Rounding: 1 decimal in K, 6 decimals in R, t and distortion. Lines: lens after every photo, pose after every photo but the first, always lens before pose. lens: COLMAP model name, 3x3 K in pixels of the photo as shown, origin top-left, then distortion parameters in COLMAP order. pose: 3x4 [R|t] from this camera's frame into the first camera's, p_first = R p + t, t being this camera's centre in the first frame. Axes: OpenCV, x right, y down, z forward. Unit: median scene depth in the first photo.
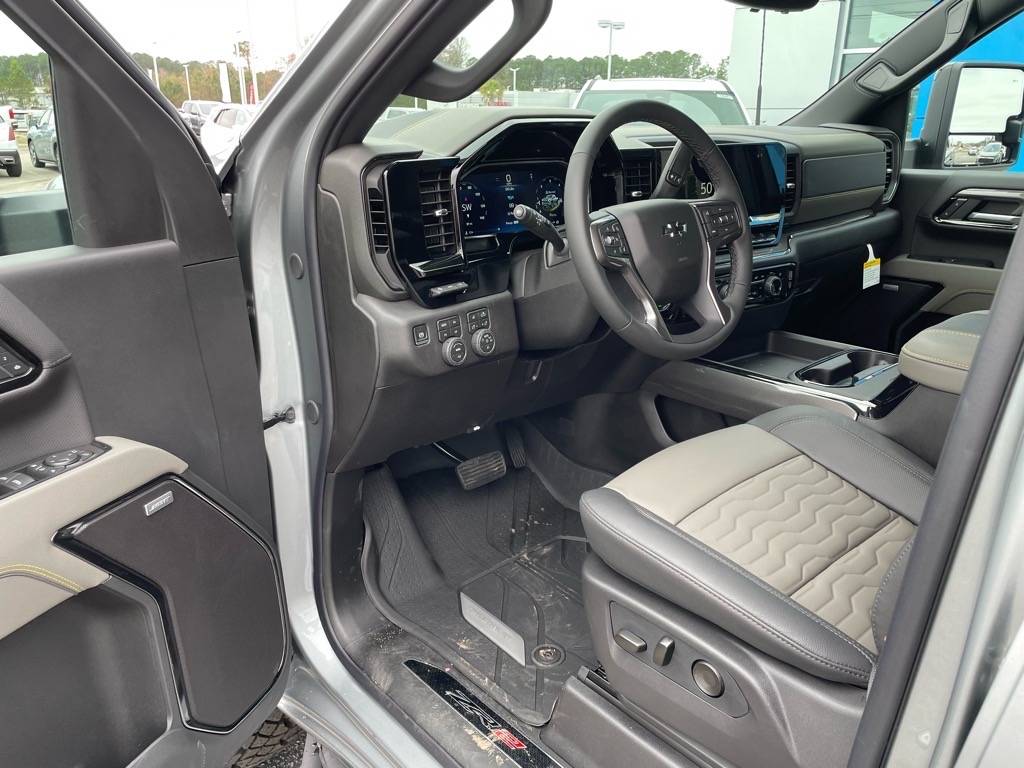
lens RADIAL K [[780.9, 0, 512.0], [0, 780.9, 384.0], [0, 0, 1]] dist [0.095509, -0.120899]
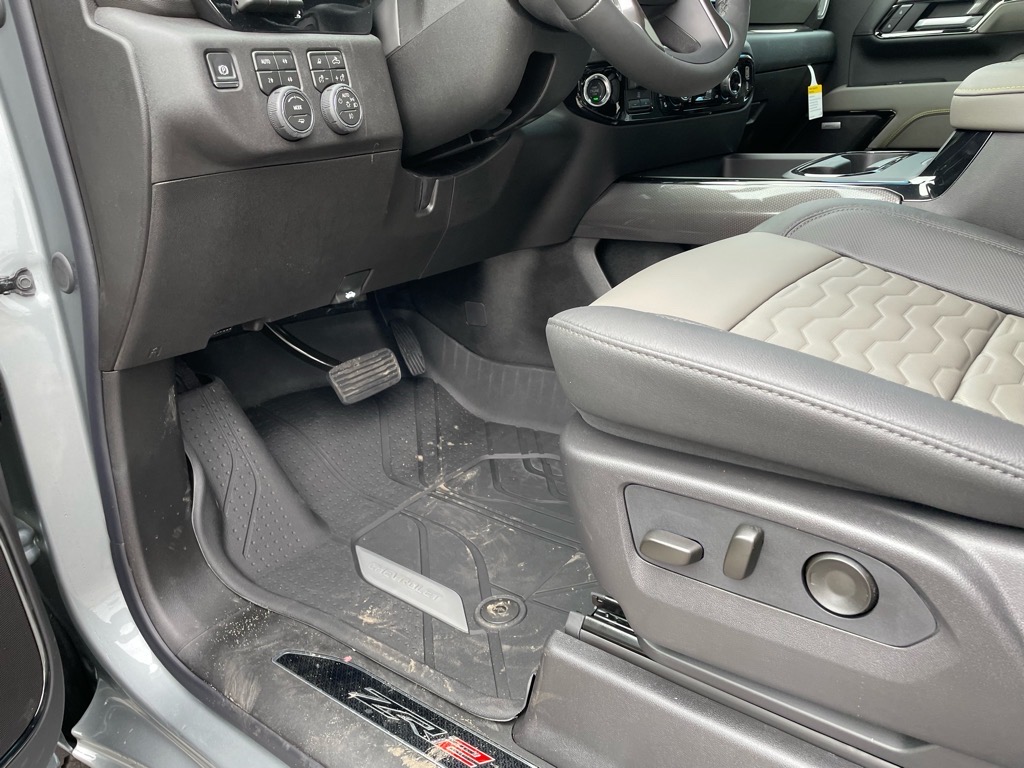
lens RADIAL K [[780.9, 0, 512.0], [0, 780.9, 384.0], [0, 0, 1]] dist [0.095509, -0.120899]
pose [[0.981206, -0.115918, 0.154262, -0.024788], [0.112047, 0.993135, 0.033584, 0.135684], [-0.157096, -0.015668, 0.987459, 0.354665]]
